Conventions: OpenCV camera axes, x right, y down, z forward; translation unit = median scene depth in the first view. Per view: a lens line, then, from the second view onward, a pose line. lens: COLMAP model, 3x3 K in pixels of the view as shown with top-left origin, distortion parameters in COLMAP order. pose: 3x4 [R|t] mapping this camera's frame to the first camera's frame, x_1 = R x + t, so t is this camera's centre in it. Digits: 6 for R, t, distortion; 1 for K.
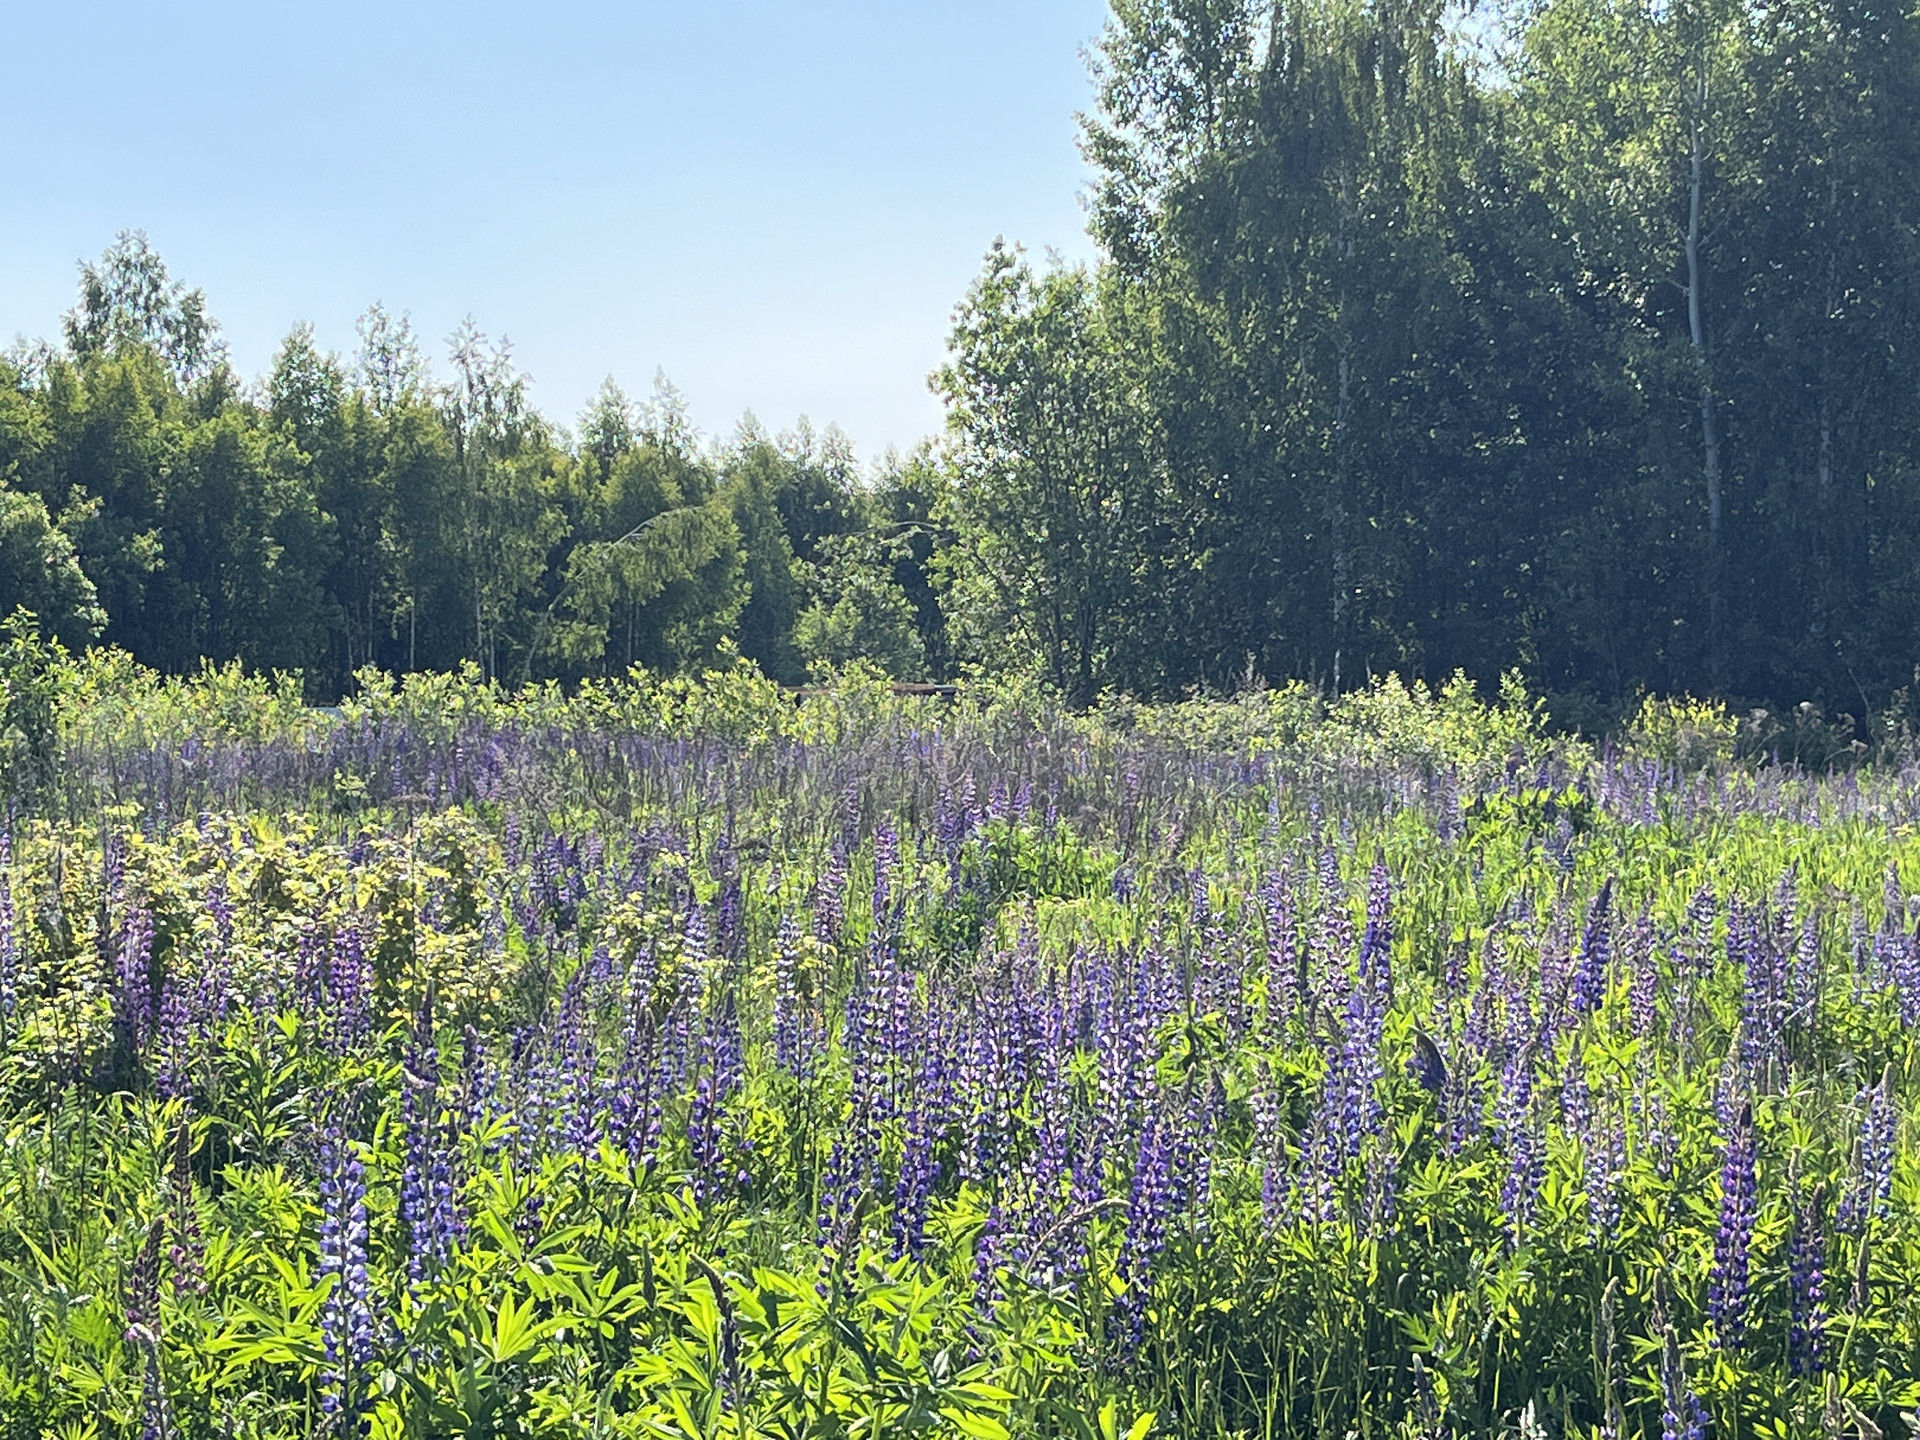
lens RADIAL K [[3604.0, 0, 1007.1], [0, 3604.0, 749.9], [0, 0, 1]] dist [0.181056, -0.702343]
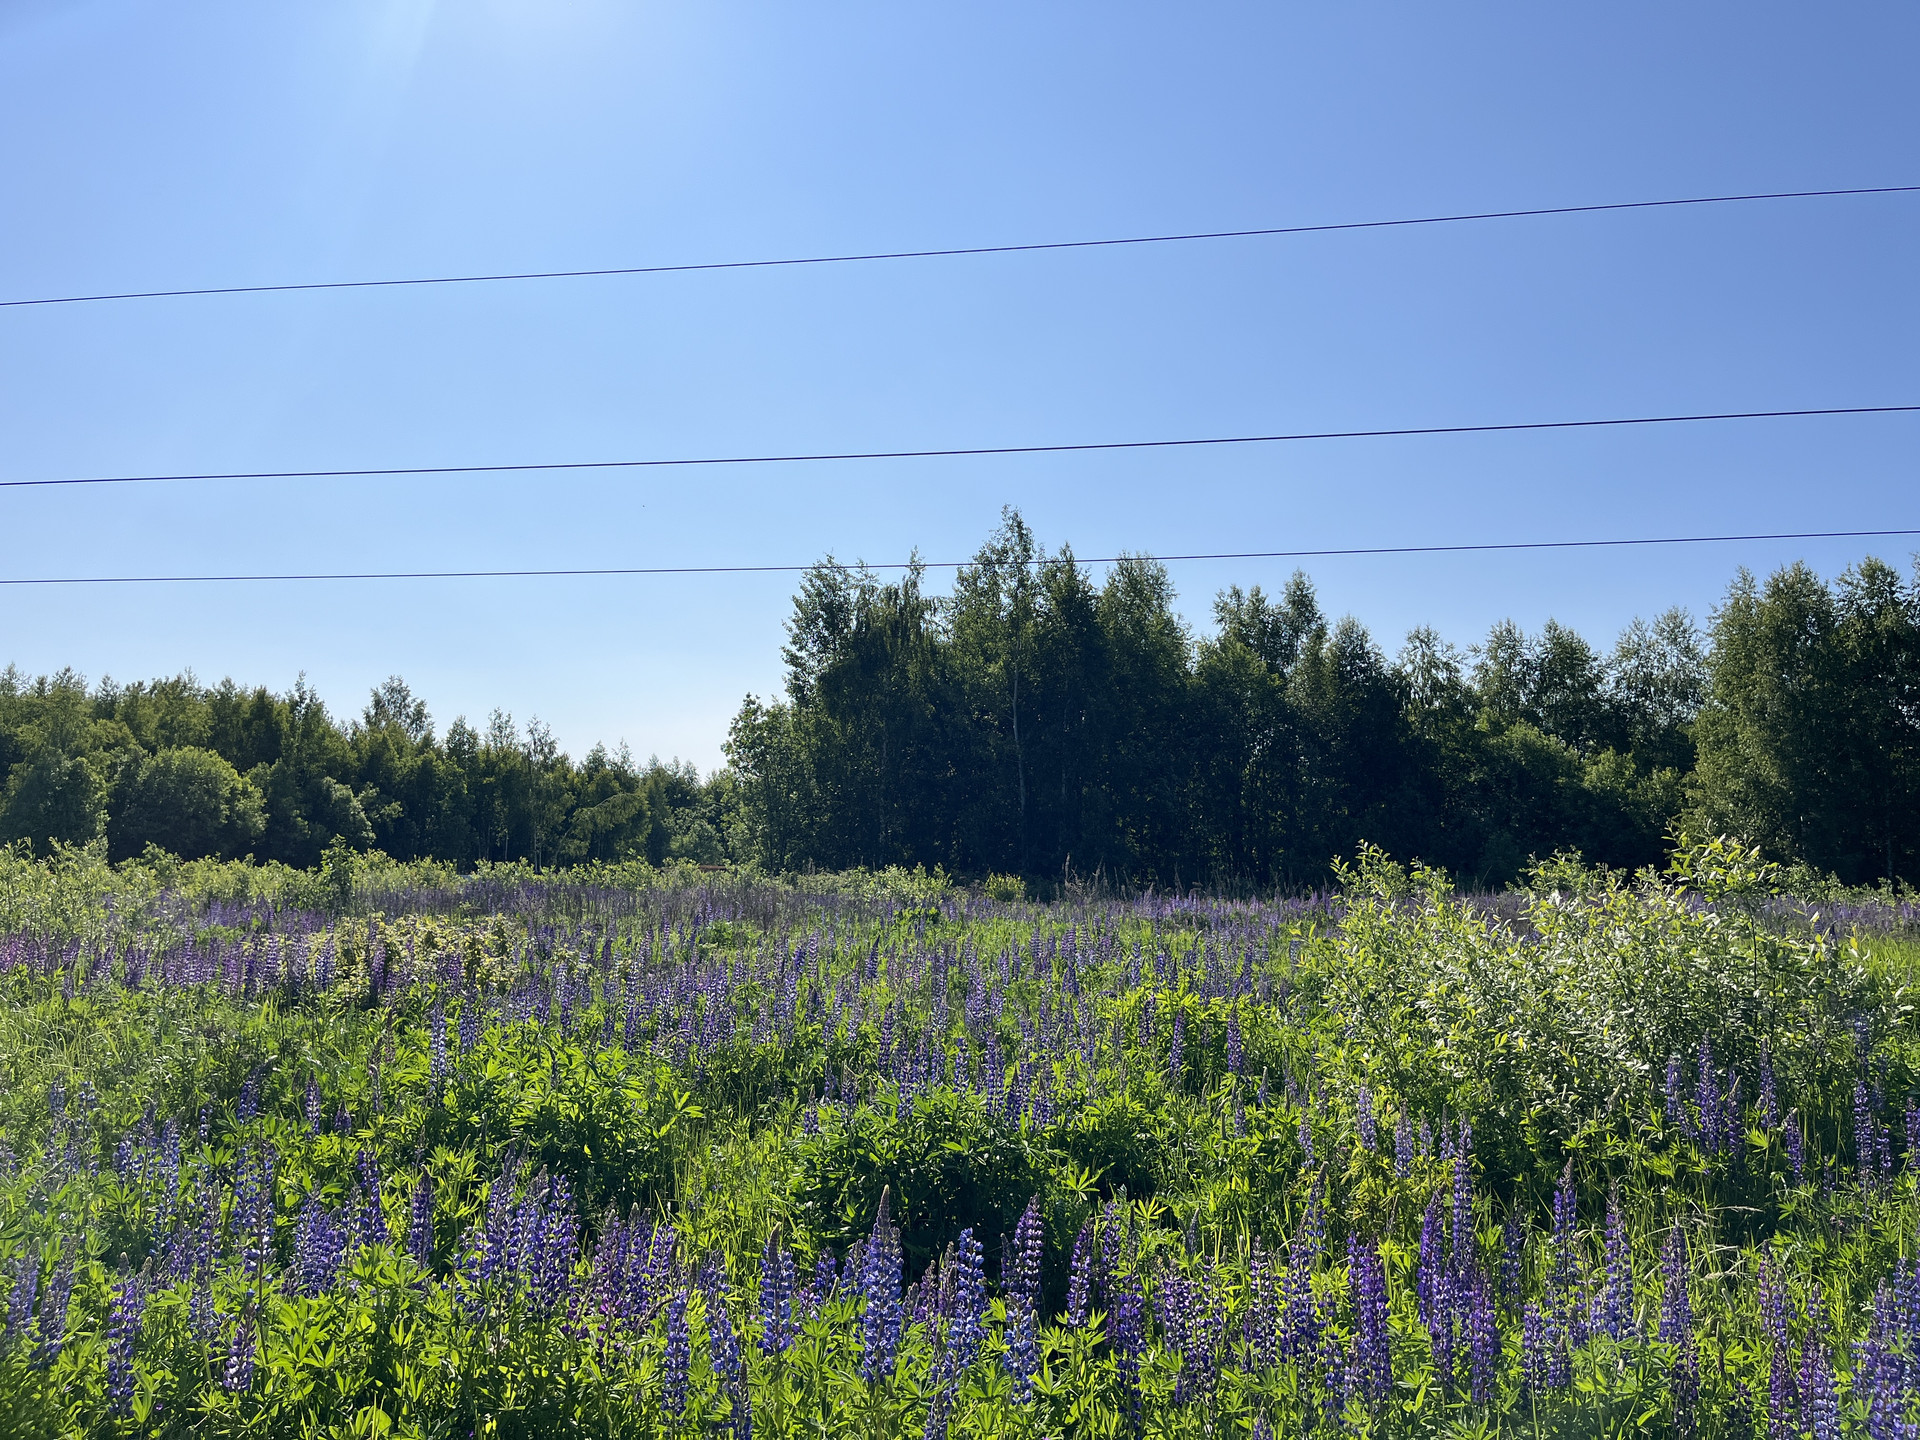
lens RADIAL K [[1451.0, 0, 979.7], [0, 1451.0, 722.6], [0, 0, 1]] dist [0.072374, -0.096304]
pose [[0.989066, 0.022879, 0.145691, 0.009241], [-0.005676, 0.993067, -0.117410, 0.000072], [-0.147367, 0.115299, 0.982339, -0.037444]]
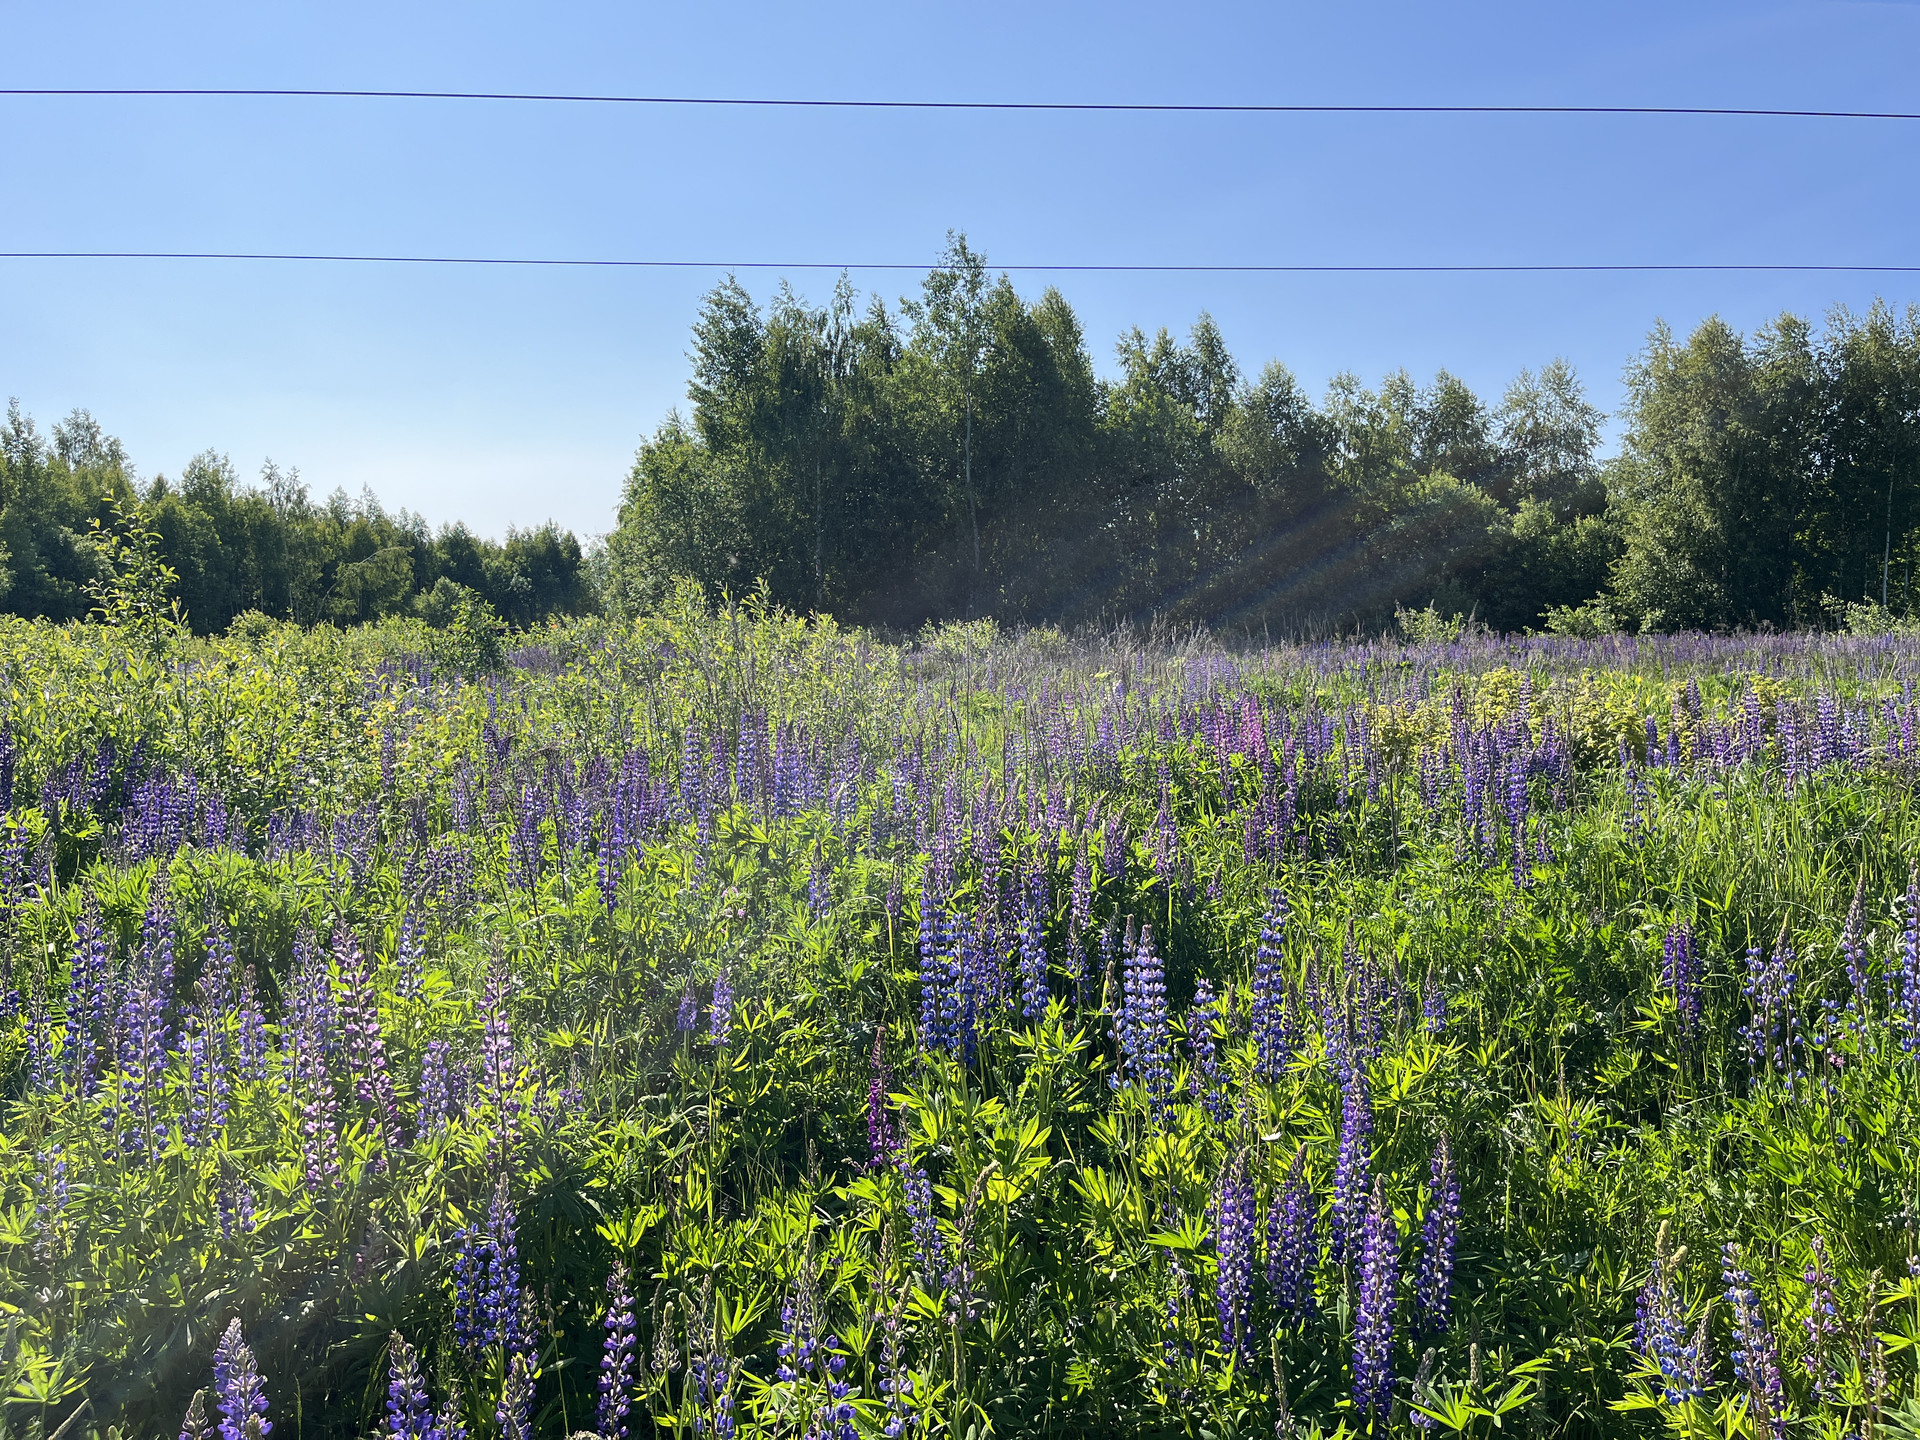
lens RADIAL K [[1451.0, 0, 979.7], [0, 1451.0, 722.6], [0, 0, 1]] dist [0.072374, -0.096304]
pose [[0.938977, -0.026742, 0.342938, -0.158633], [0.010401, 0.998725, 0.049400, 0.001121], [-0.343822, -0.042819, 0.938058, 0.060093]]
